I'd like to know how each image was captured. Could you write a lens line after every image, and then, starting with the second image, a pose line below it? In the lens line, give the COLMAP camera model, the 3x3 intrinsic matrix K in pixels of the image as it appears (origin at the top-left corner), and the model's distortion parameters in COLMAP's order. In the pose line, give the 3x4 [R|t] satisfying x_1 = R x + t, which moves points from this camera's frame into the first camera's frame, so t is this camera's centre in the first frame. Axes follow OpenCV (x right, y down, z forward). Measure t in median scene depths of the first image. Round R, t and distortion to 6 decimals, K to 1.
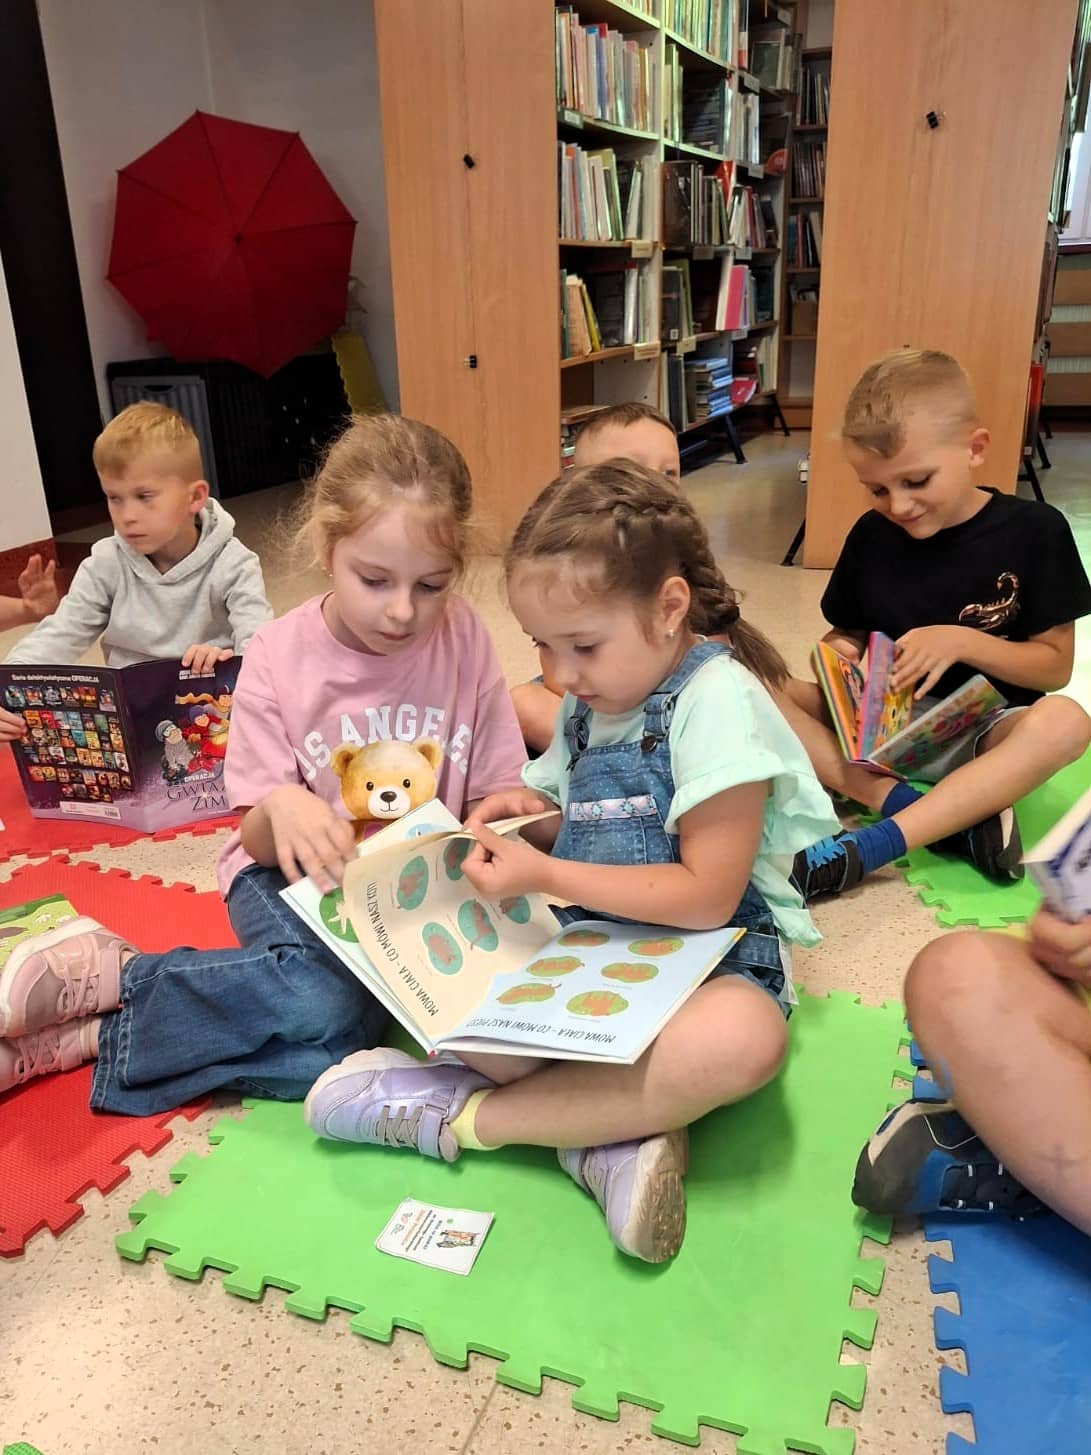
lens RADIAL K [[1250.3, 0, 475.5], [0, 1250.3, 803.3], [0, 0, 1]] dist [-0.005690, -0.018228]
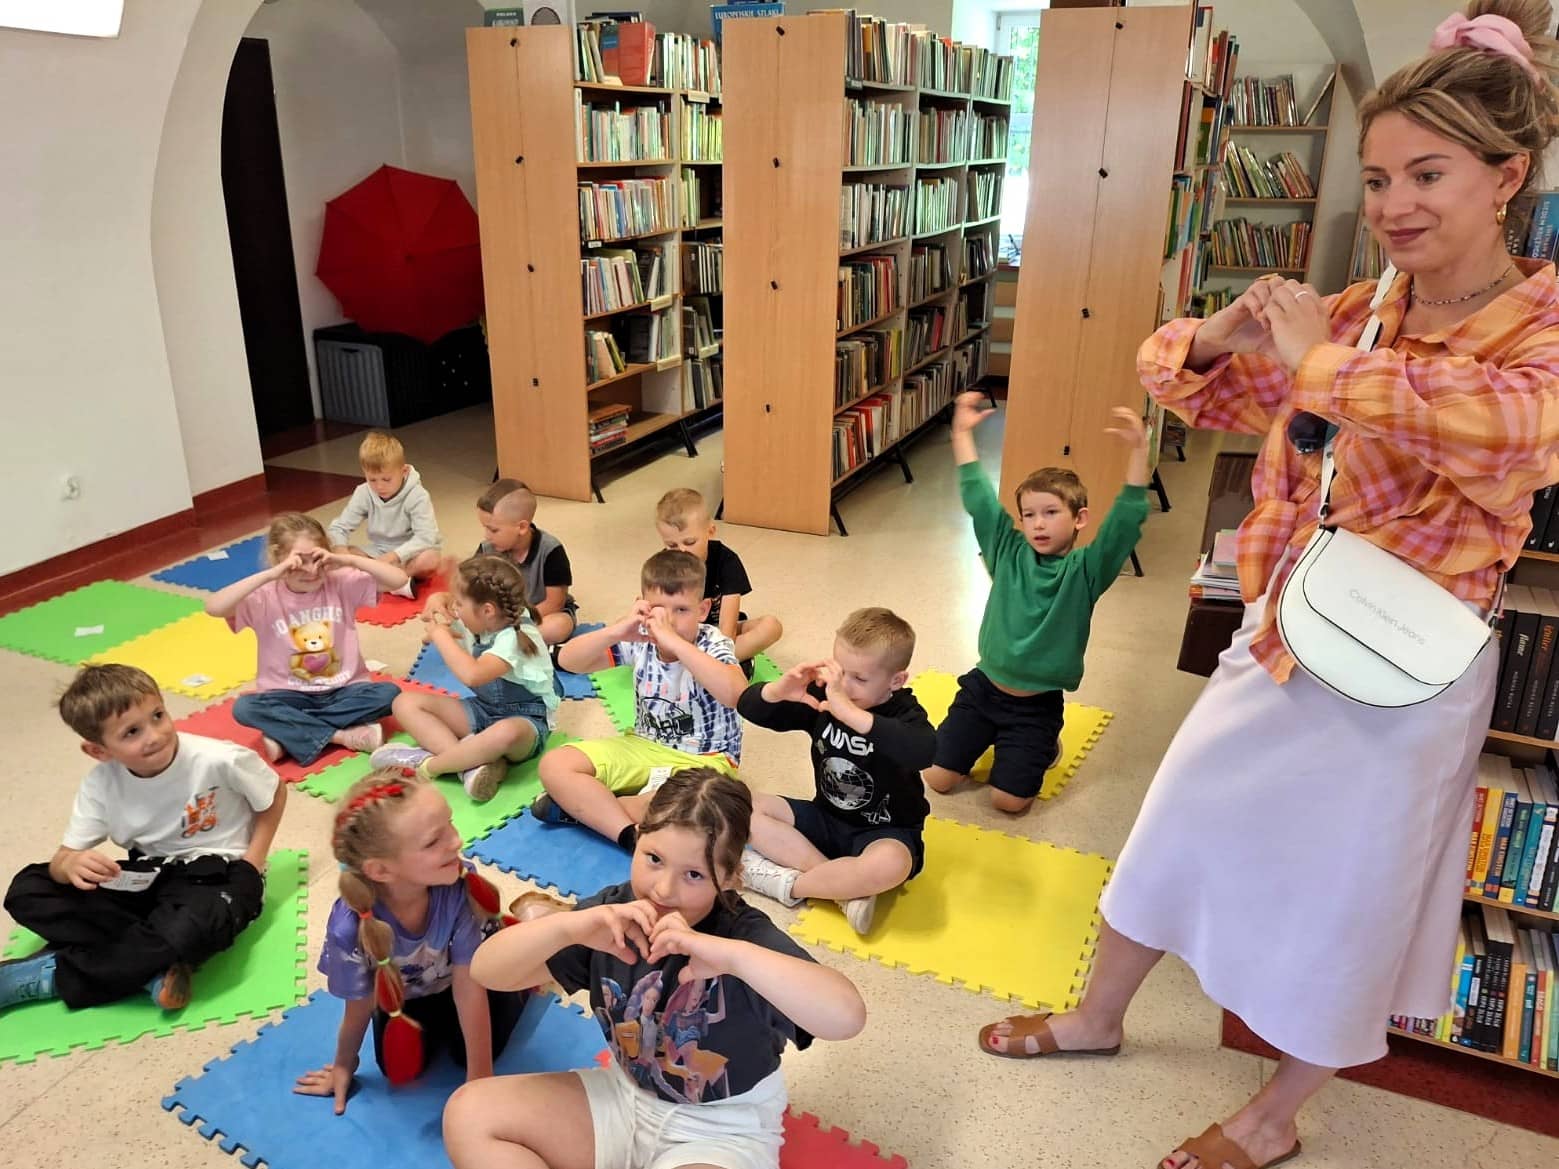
lens RADIAL K [[1164.1, 0, 746.9], [0, 1164.1, 634.9], [0, 0, 1]] dist [0.004331, -0.009692]
pose [[0.997549, 0.038046, 0.058731, 0.171699], [-0.037606, 0.999256, -0.008582, -0.021225], [-0.059014, 0.006352, 0.998237, -0.458266]]
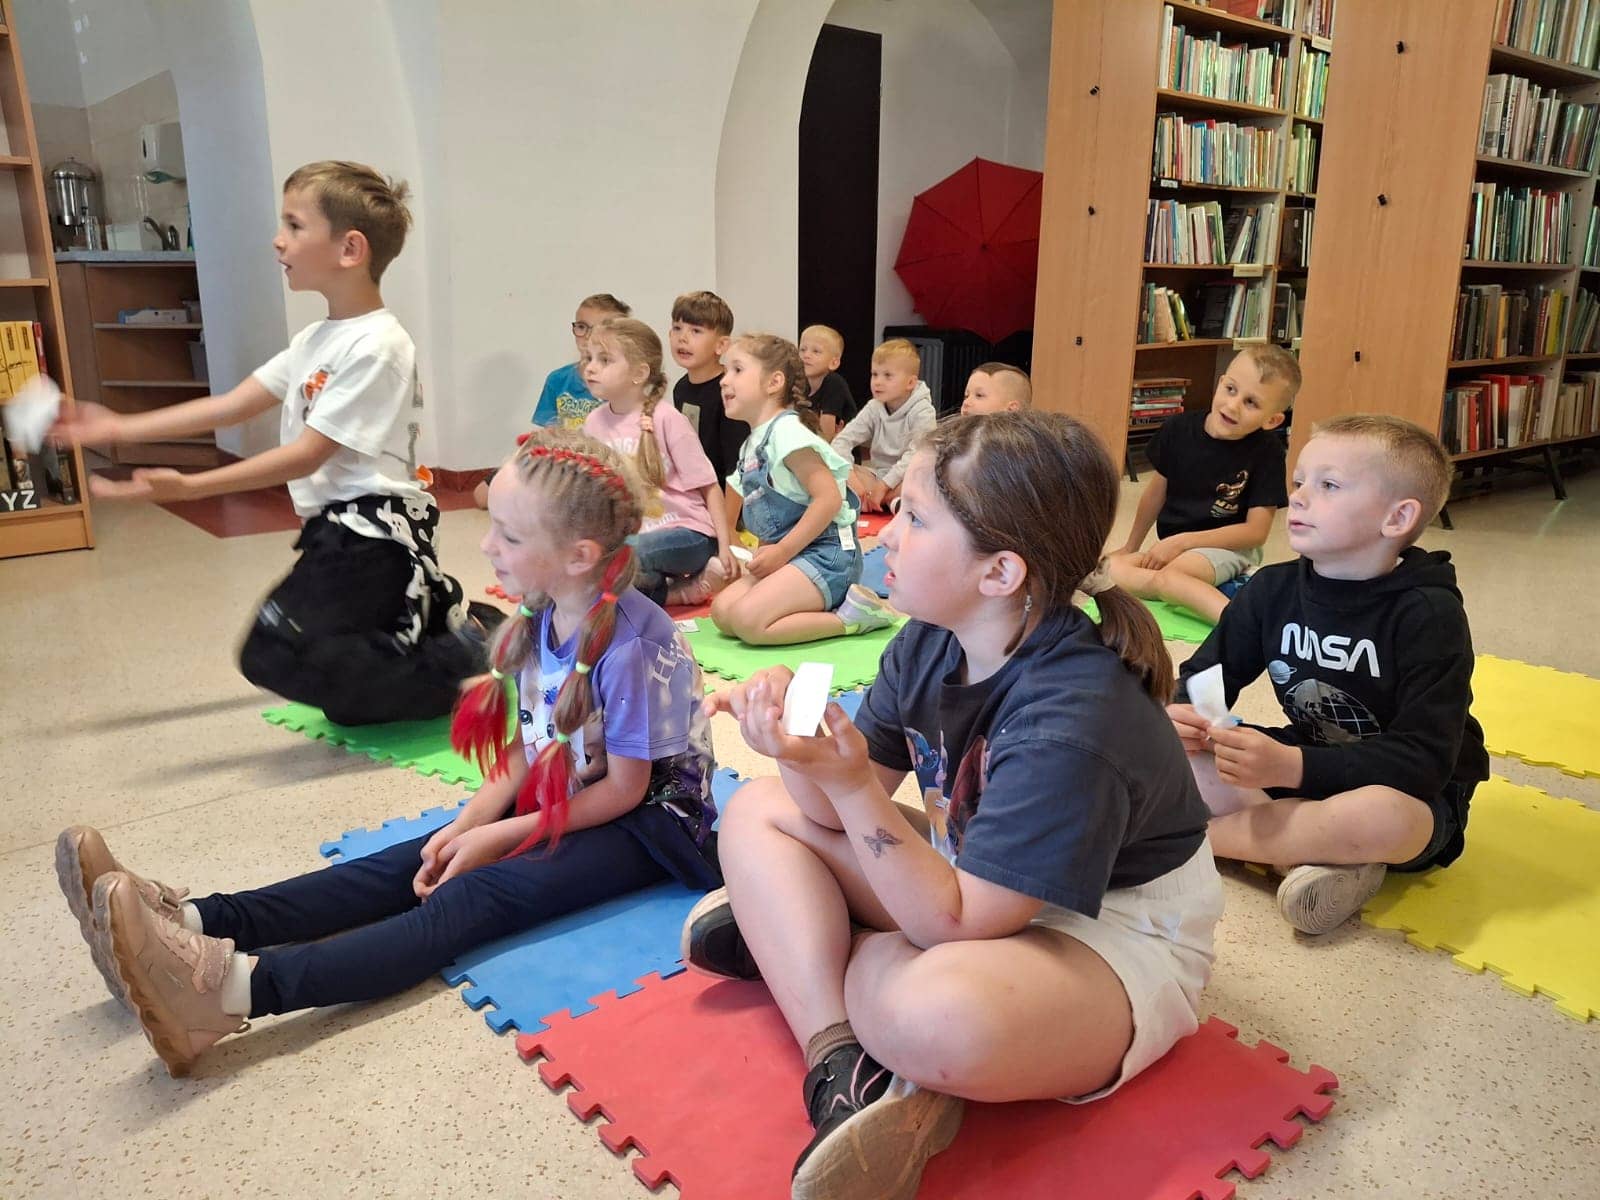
lens RADIAL K [[1166.3, 0, 781.9], [0, 1166.3, 603.7], [0, 0, 1]] dist [0.000593, -0.033353]
pose [[0.899872, 0.168794, -0.402169, 0.248120], [-0.210922, 0.975501, -0.062521, 0.090383], [0.381763, 0.141088, 0.913428, -0.287202]]
